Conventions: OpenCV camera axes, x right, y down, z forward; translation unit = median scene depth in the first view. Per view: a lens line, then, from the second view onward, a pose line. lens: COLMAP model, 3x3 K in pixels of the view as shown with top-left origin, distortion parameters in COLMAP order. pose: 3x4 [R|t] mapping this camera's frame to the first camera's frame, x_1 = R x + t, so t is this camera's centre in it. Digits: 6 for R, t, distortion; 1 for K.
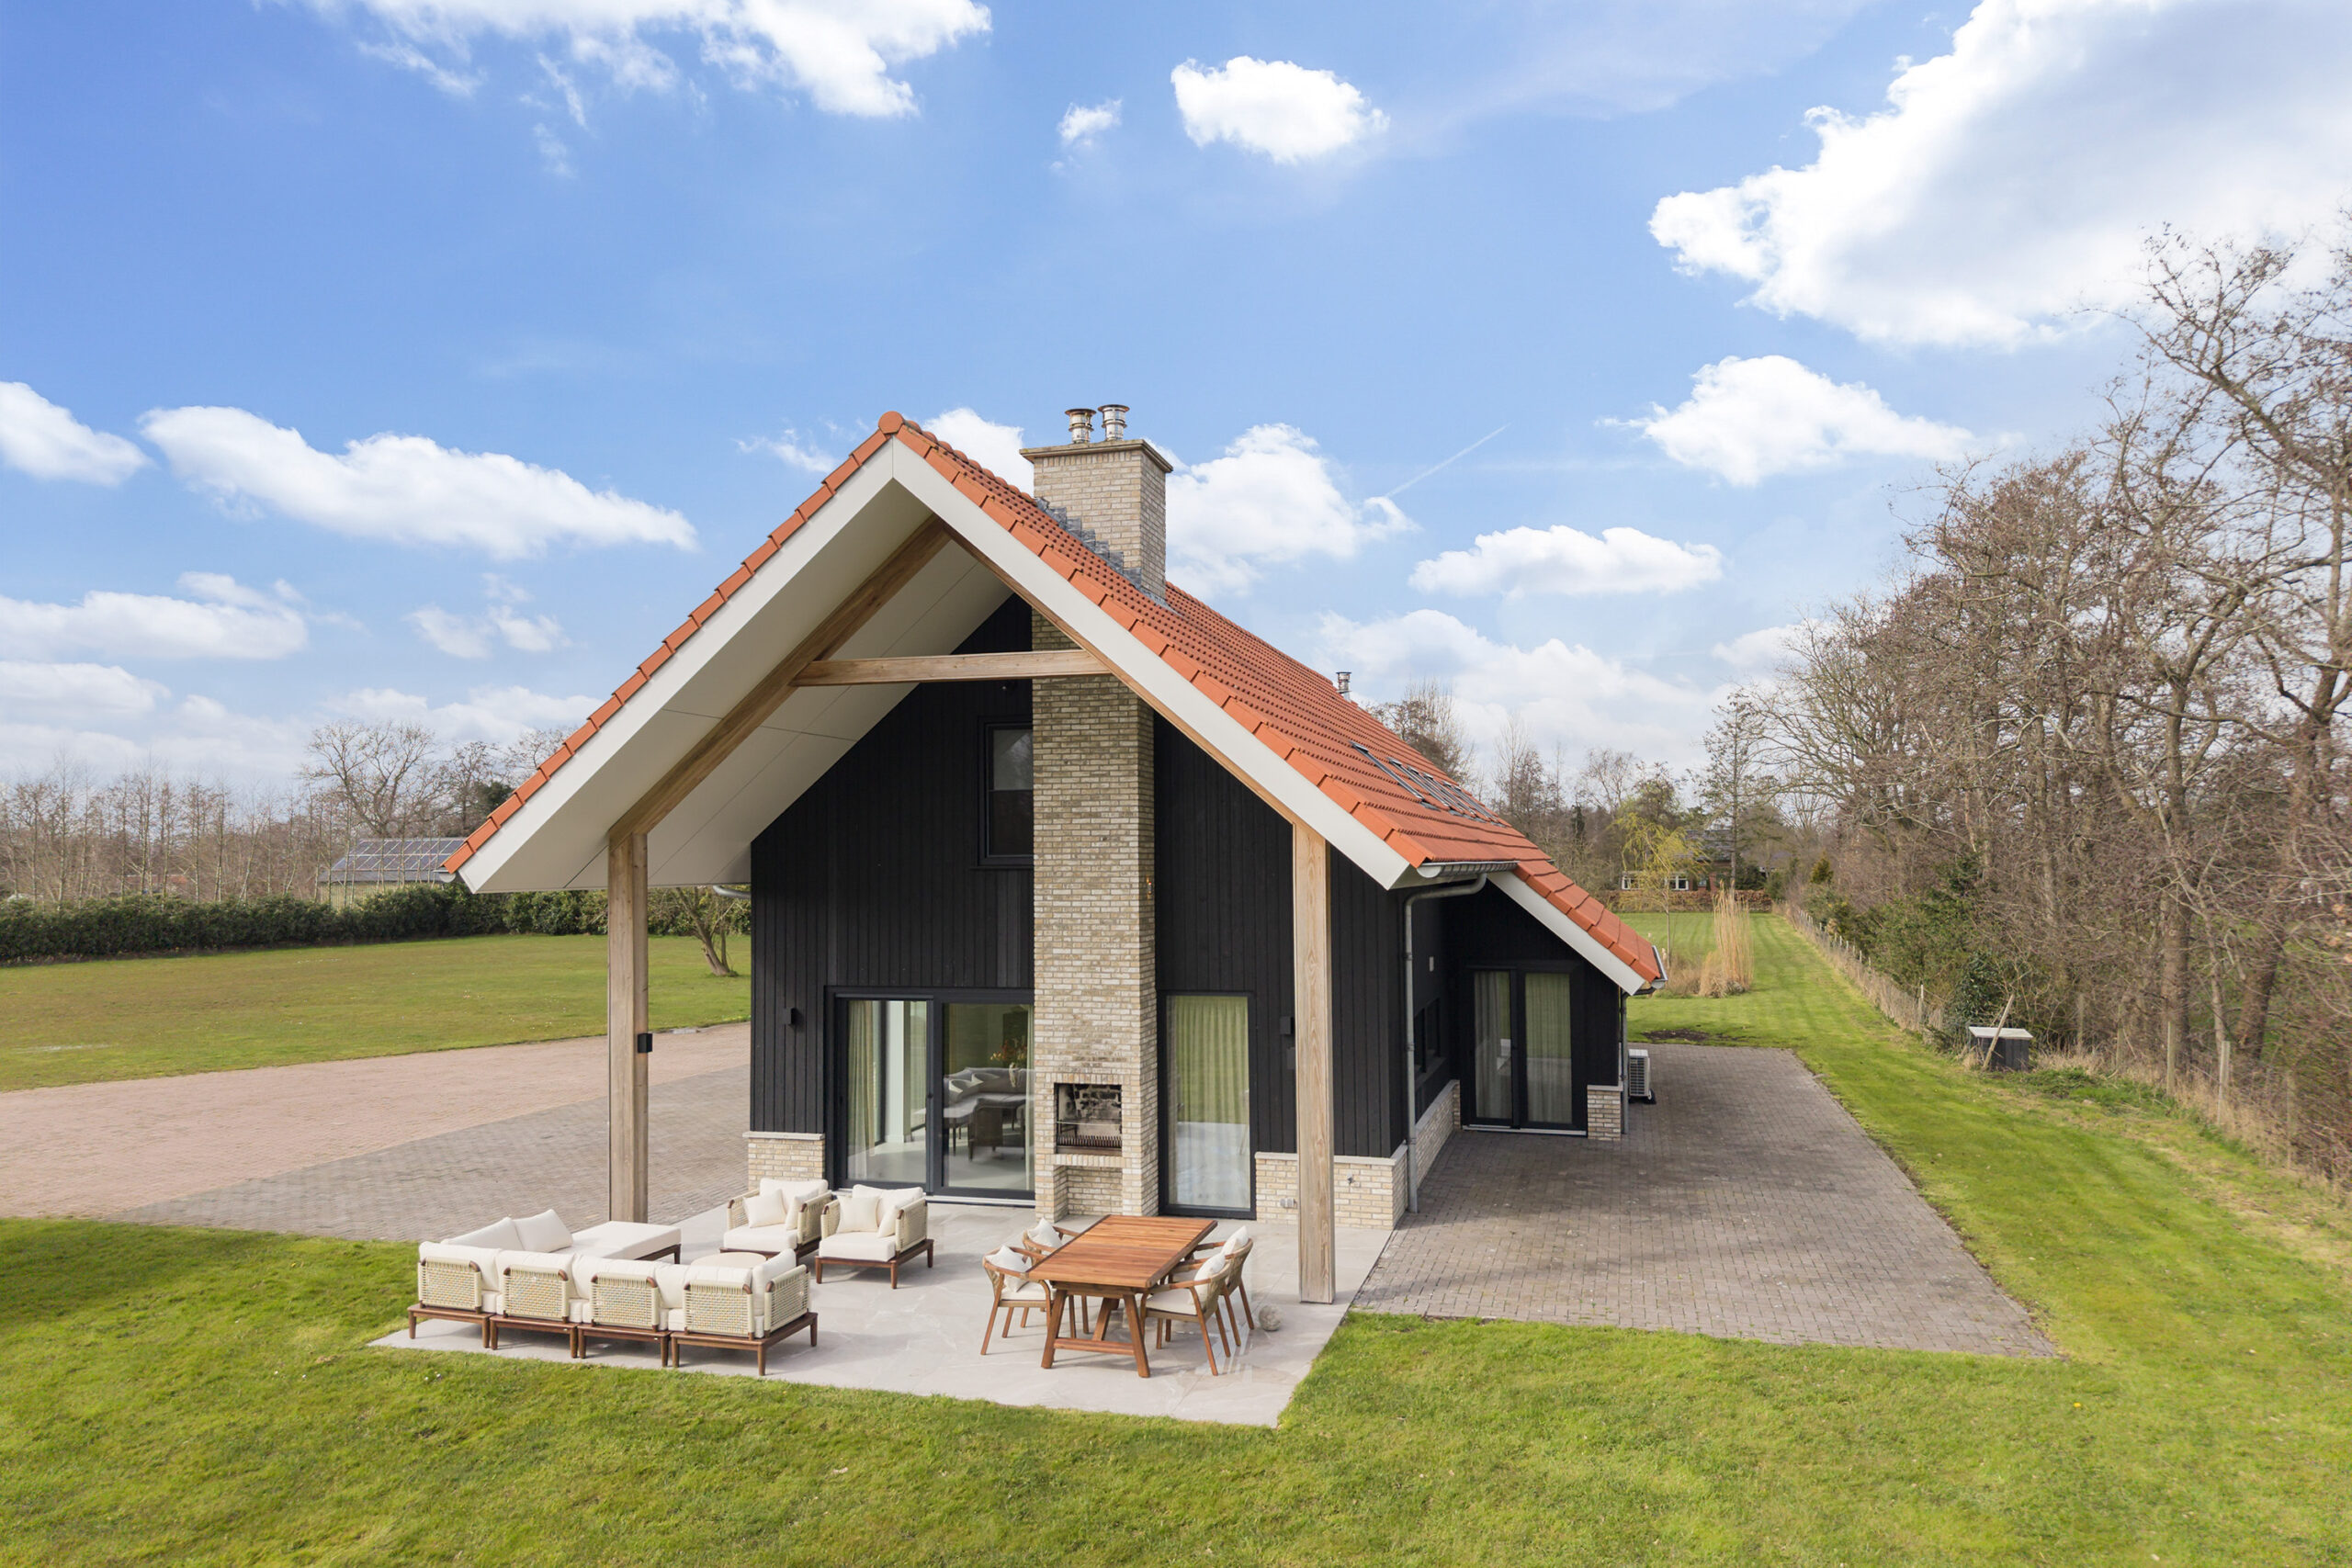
lens RADIAL K [[1654.5, 0, 1220.2], [0, 1654.5, 842.1], [0, 0, 1]] dist [0.012106, 0.004034]
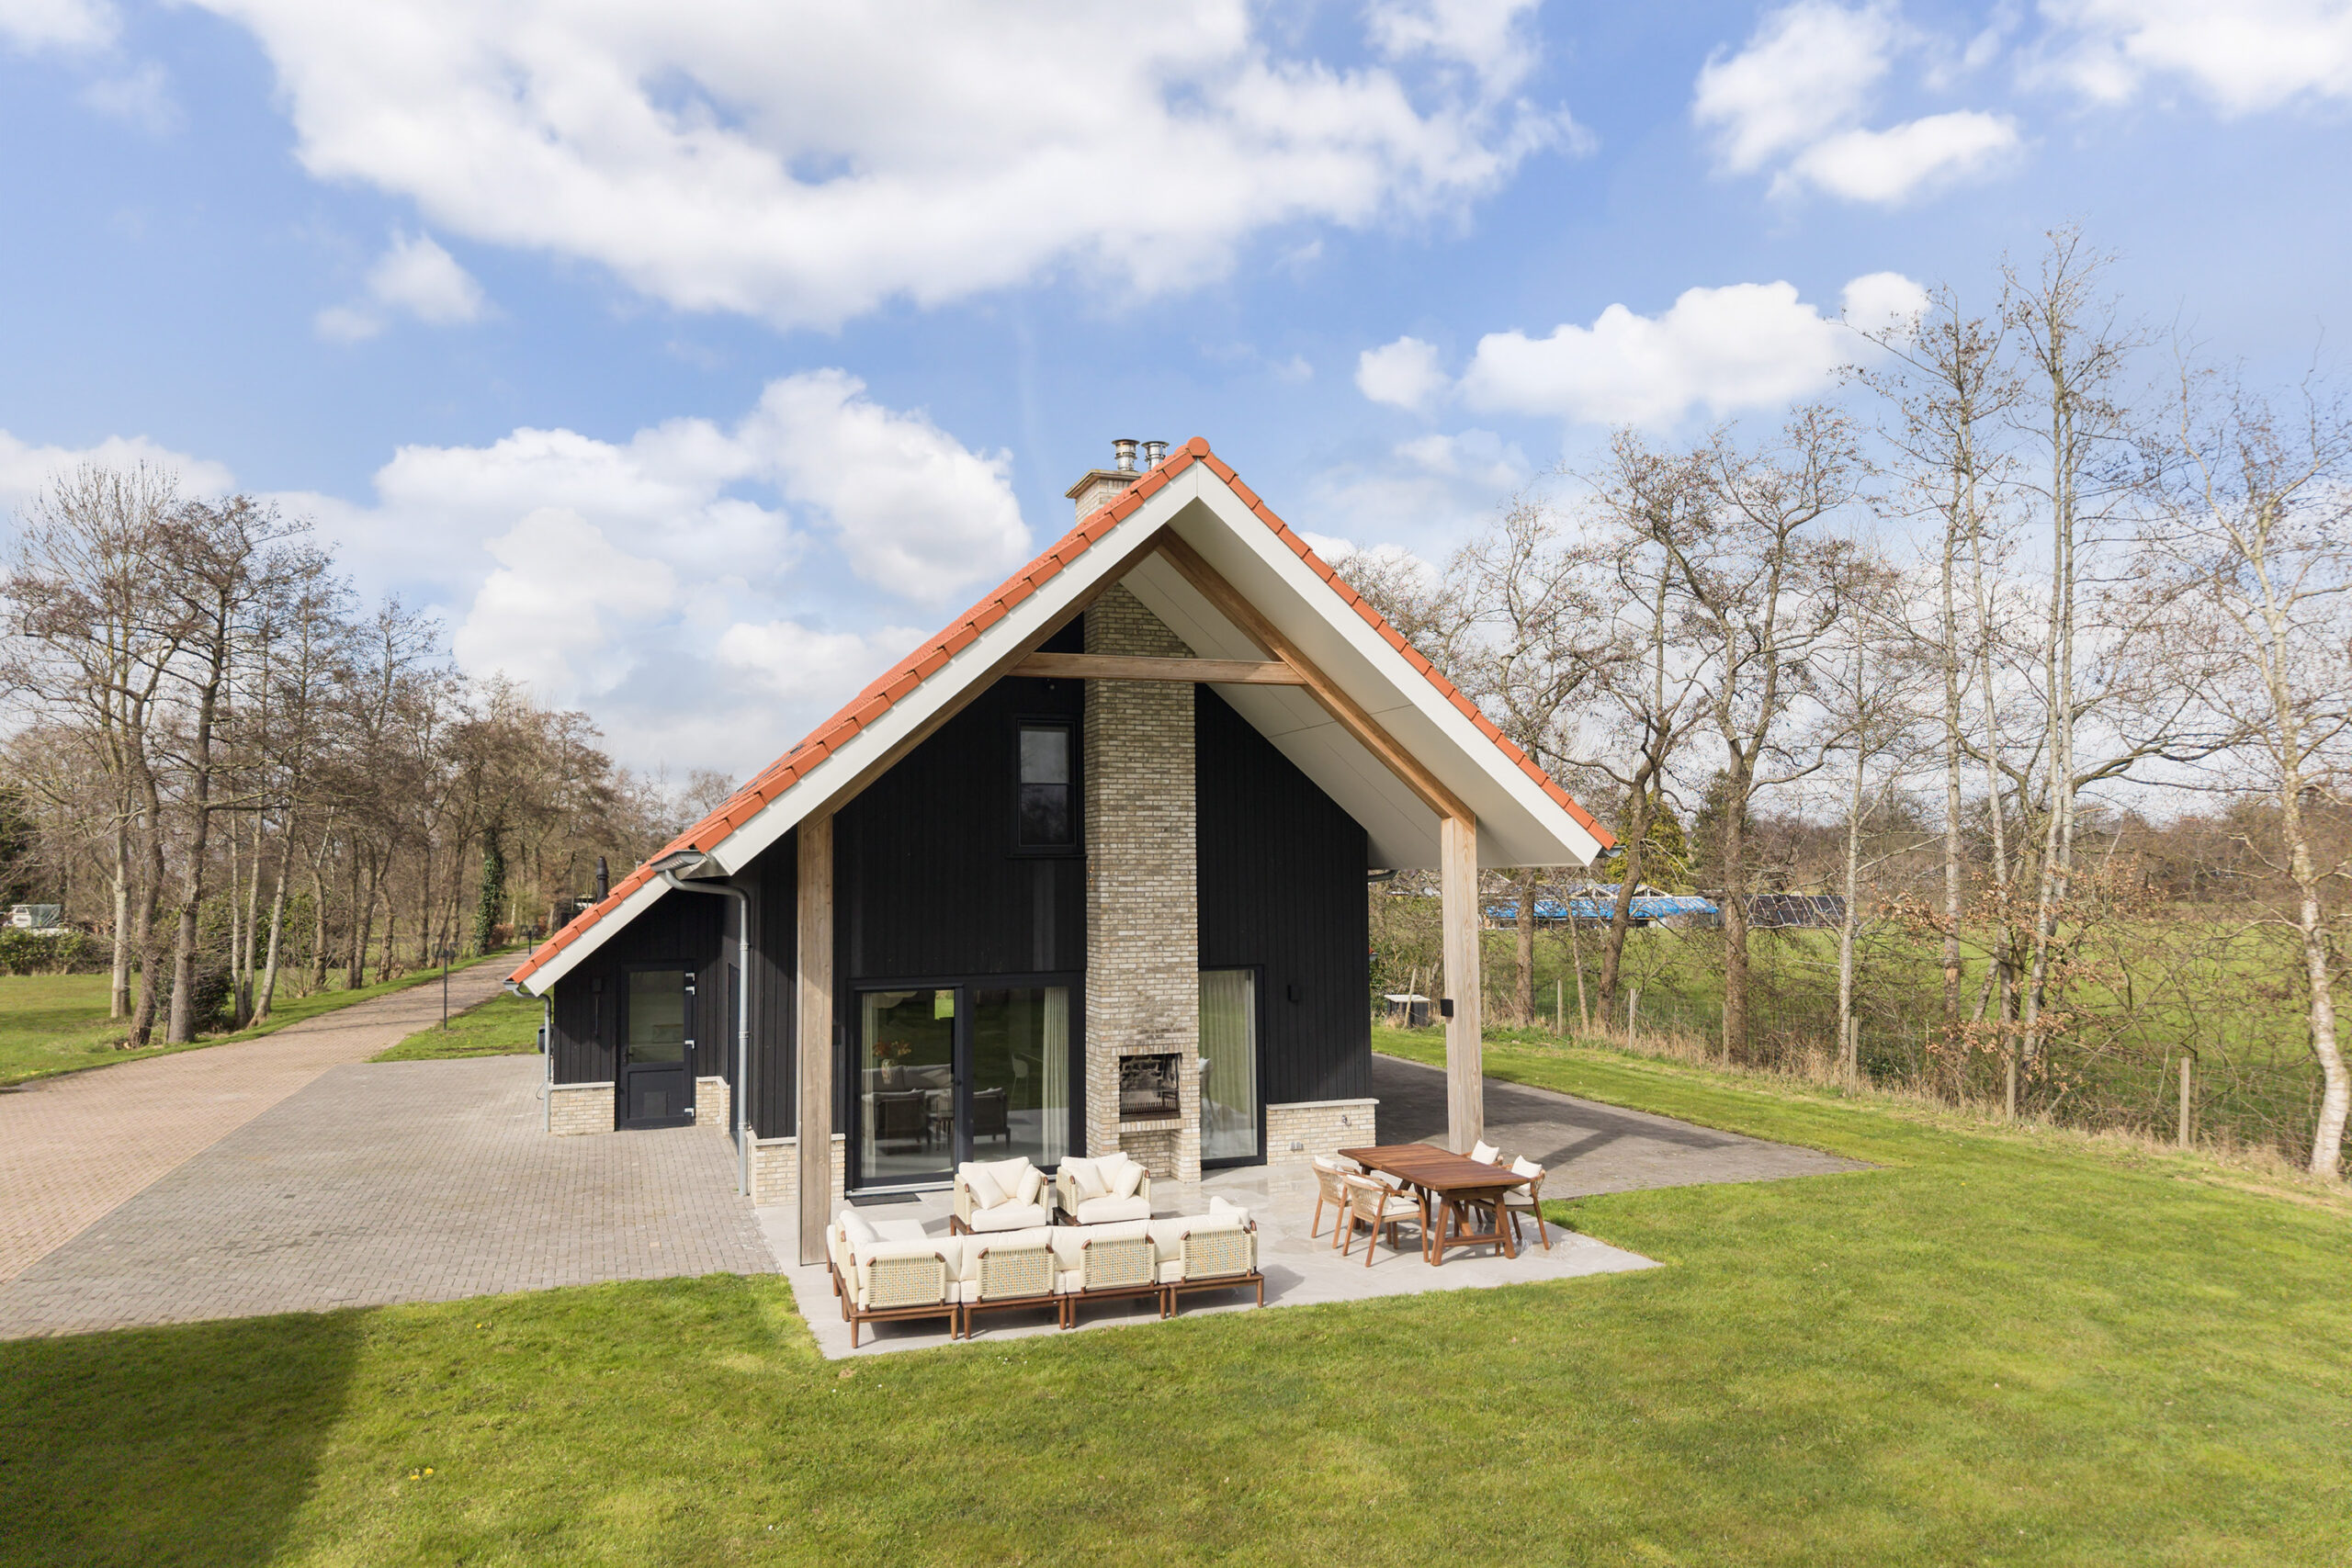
lens RADIAL K [[1654.5, 0, 1195.3], [0, 1654.5, 787.9], [0, 0, 1]] dist [0.012106, 0.004034]
pose [[0.796957, 0.031438, 0.603218, -0.719724], [-0.000815, 0.998700, -0.050972, 0.026299], [-0.604036, 0.040131, 0.795946, 0.107701]]
